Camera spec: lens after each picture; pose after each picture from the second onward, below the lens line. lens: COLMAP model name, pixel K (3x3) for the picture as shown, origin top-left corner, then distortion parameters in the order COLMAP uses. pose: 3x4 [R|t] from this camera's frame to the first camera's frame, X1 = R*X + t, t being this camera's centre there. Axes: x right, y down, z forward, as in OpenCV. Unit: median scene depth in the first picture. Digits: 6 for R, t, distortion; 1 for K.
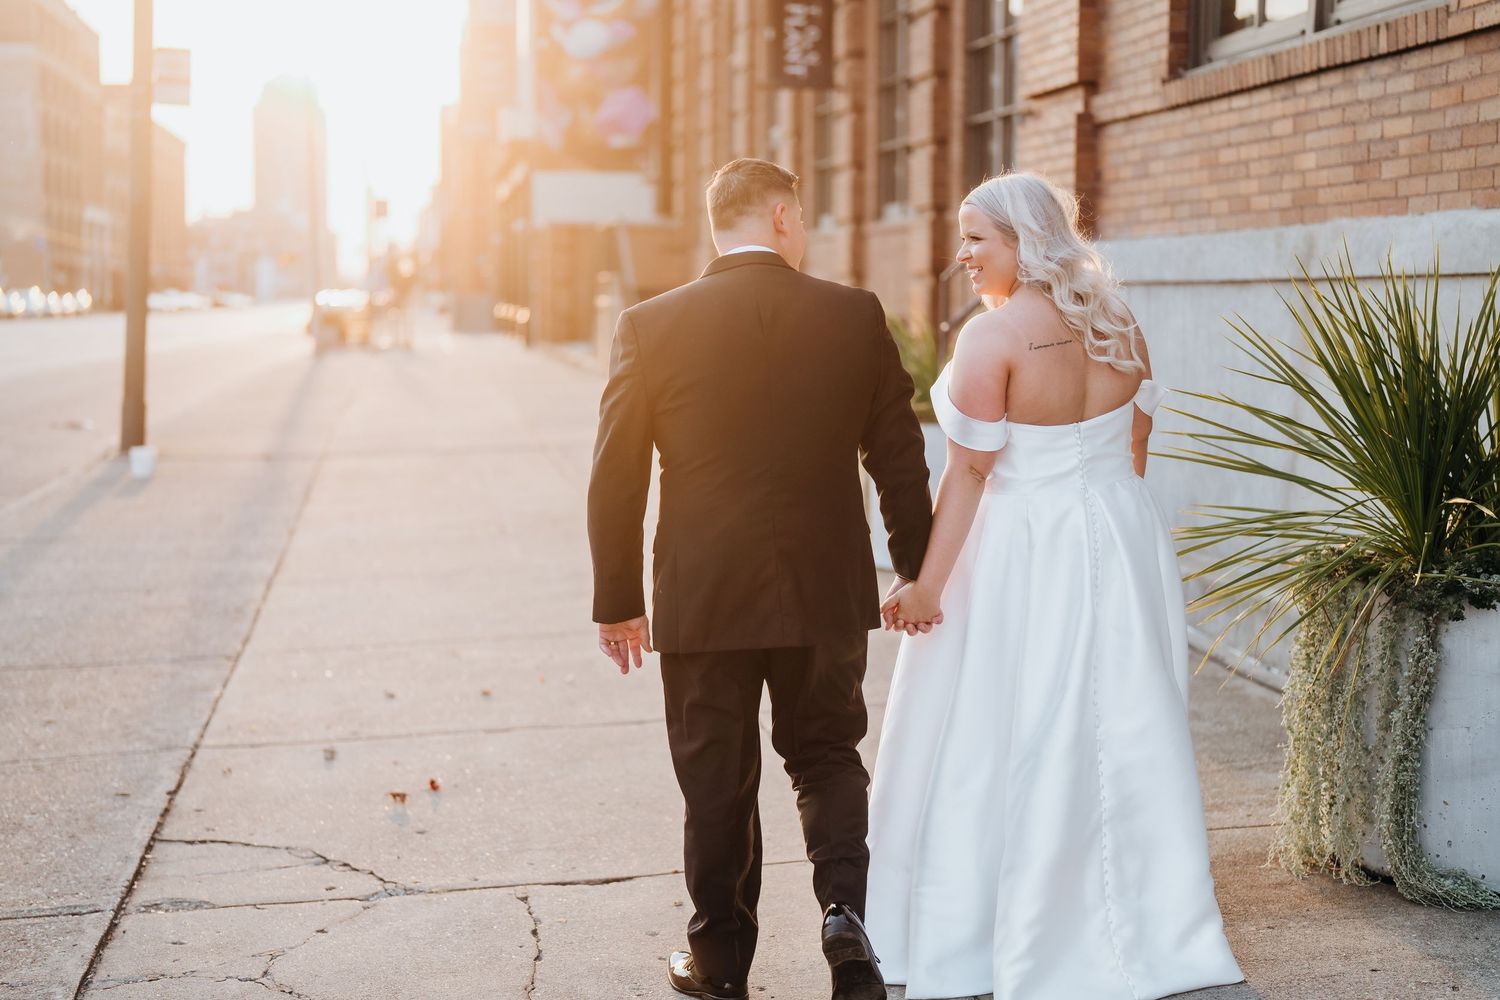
lens RADIAL K [[2184.6, 0, 749.4], [0, 2184.6, 466.4], [0, 0, 1]] dist [-0.111996, 0.832687]
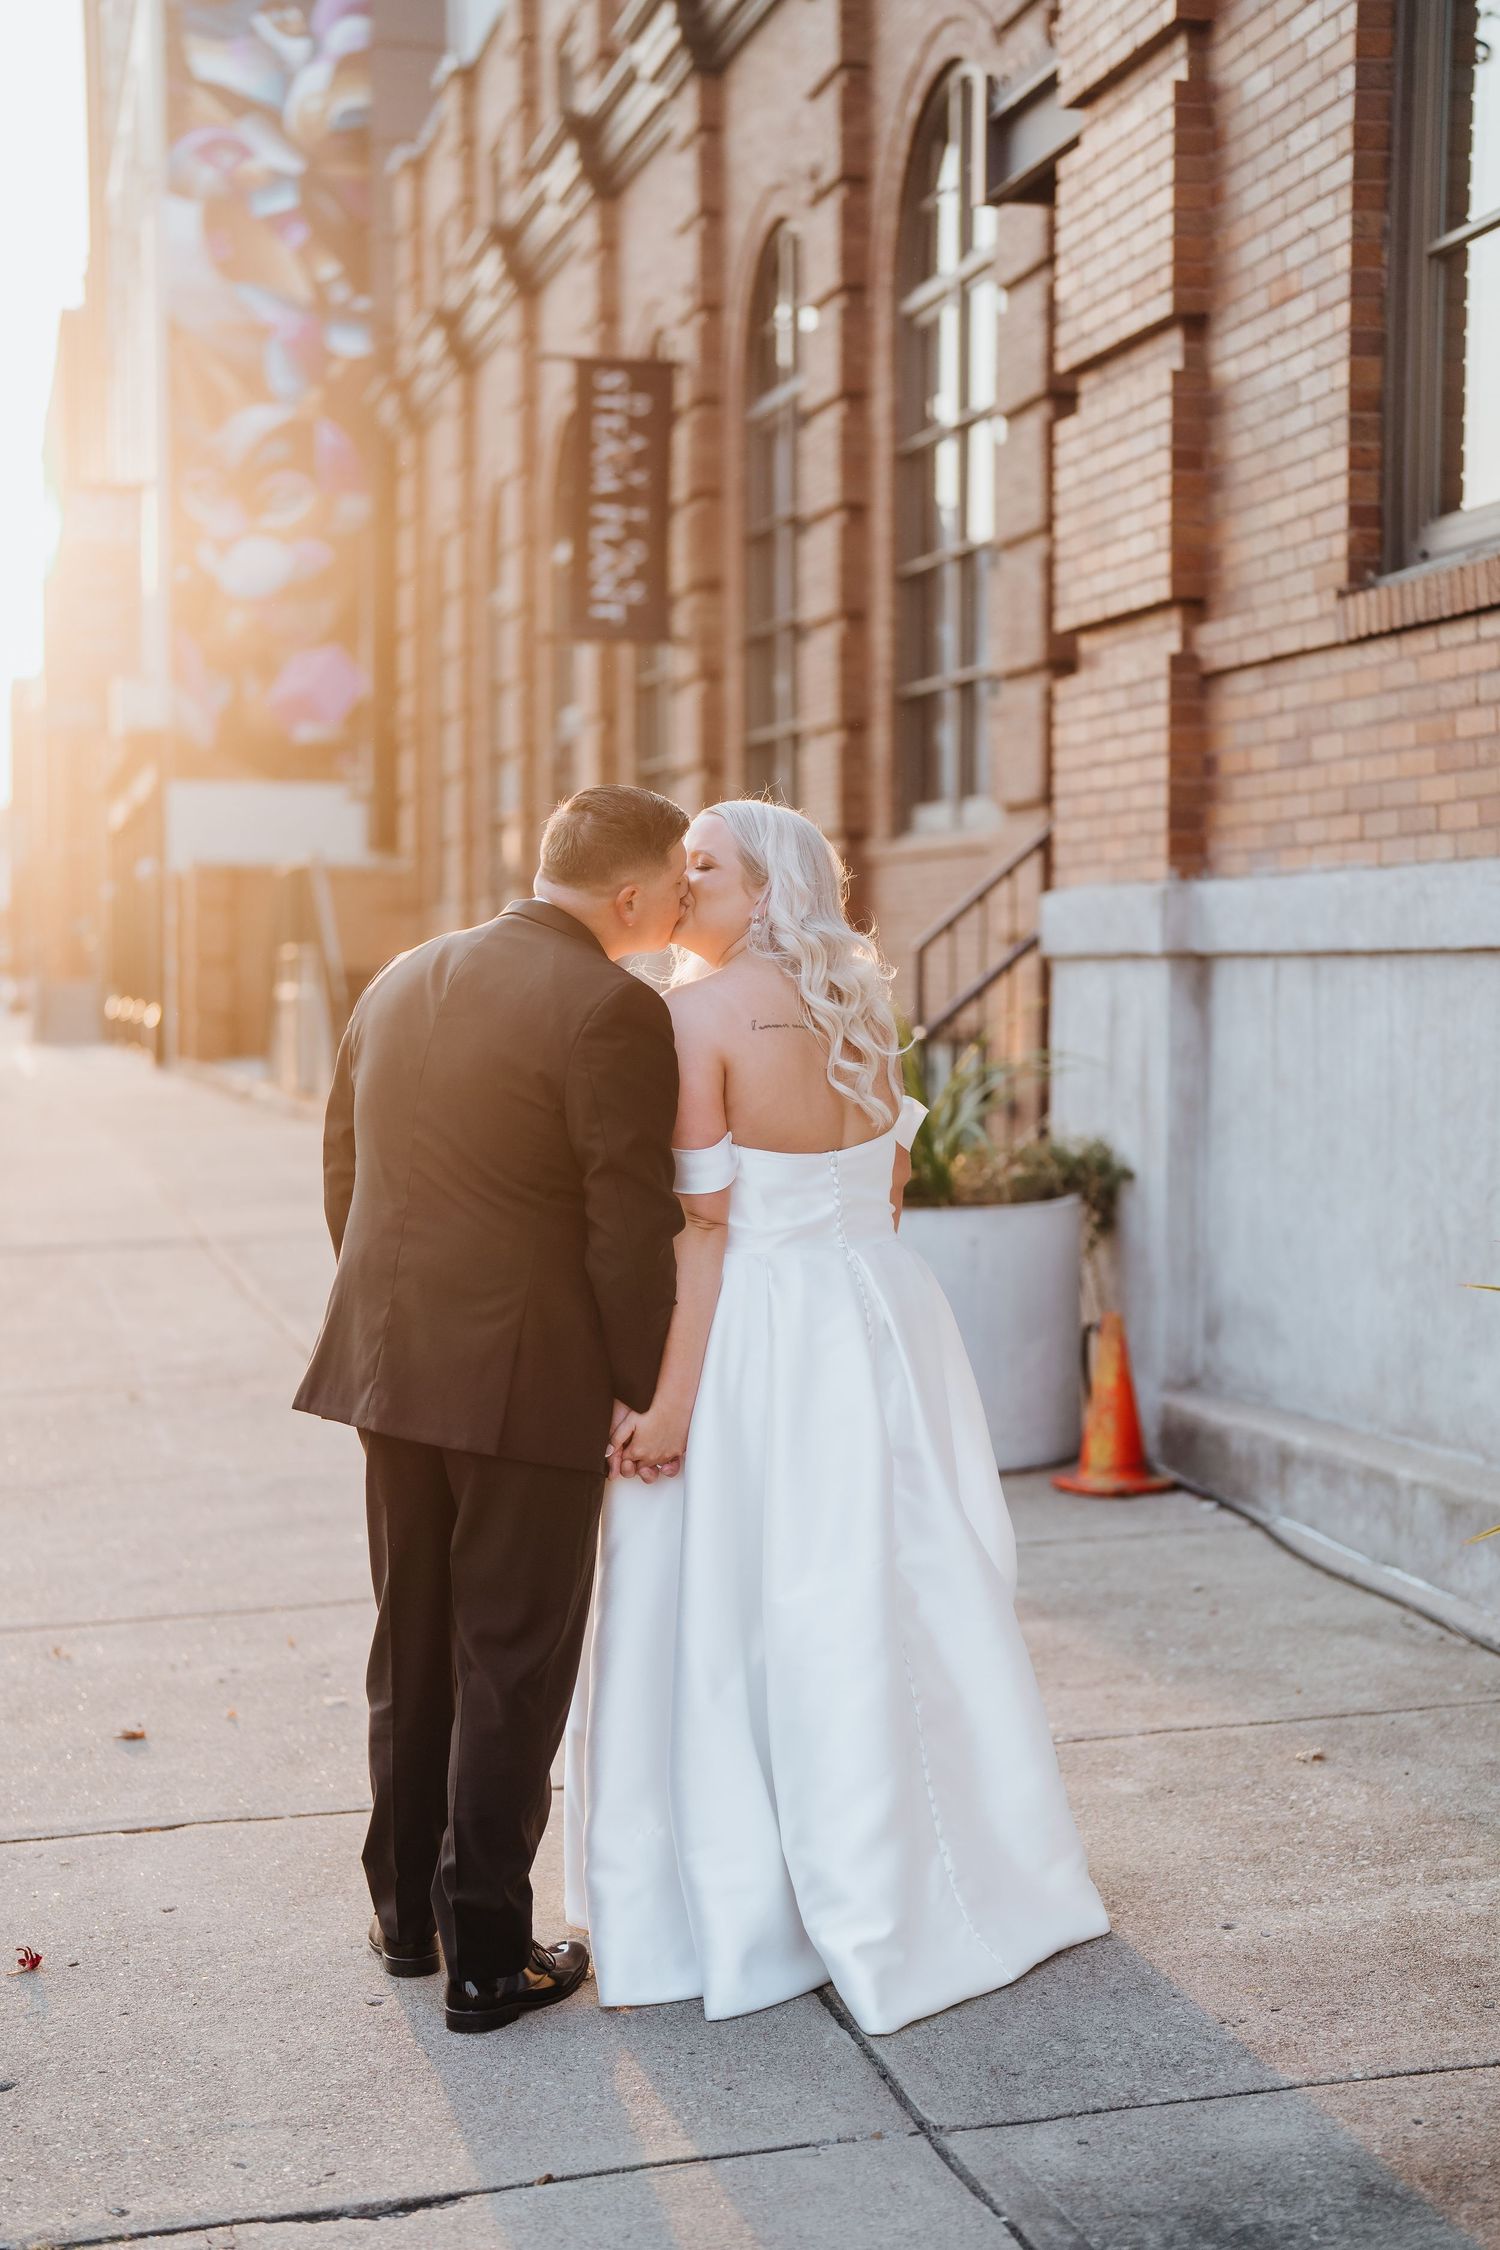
lens RADIAL K [[3187.4, 0, 764.3], [0, 3187.4, 1126.7], [0, 0, 1]] dist [-0.106377, 0.737980]
pose [[0.995584, -0.008870, 0.093458, -0.032805], [0.011922, 0.999412, -0.032139, -0.014400], [-0.093118, 0.033111, 0.995104, 0.192266]]
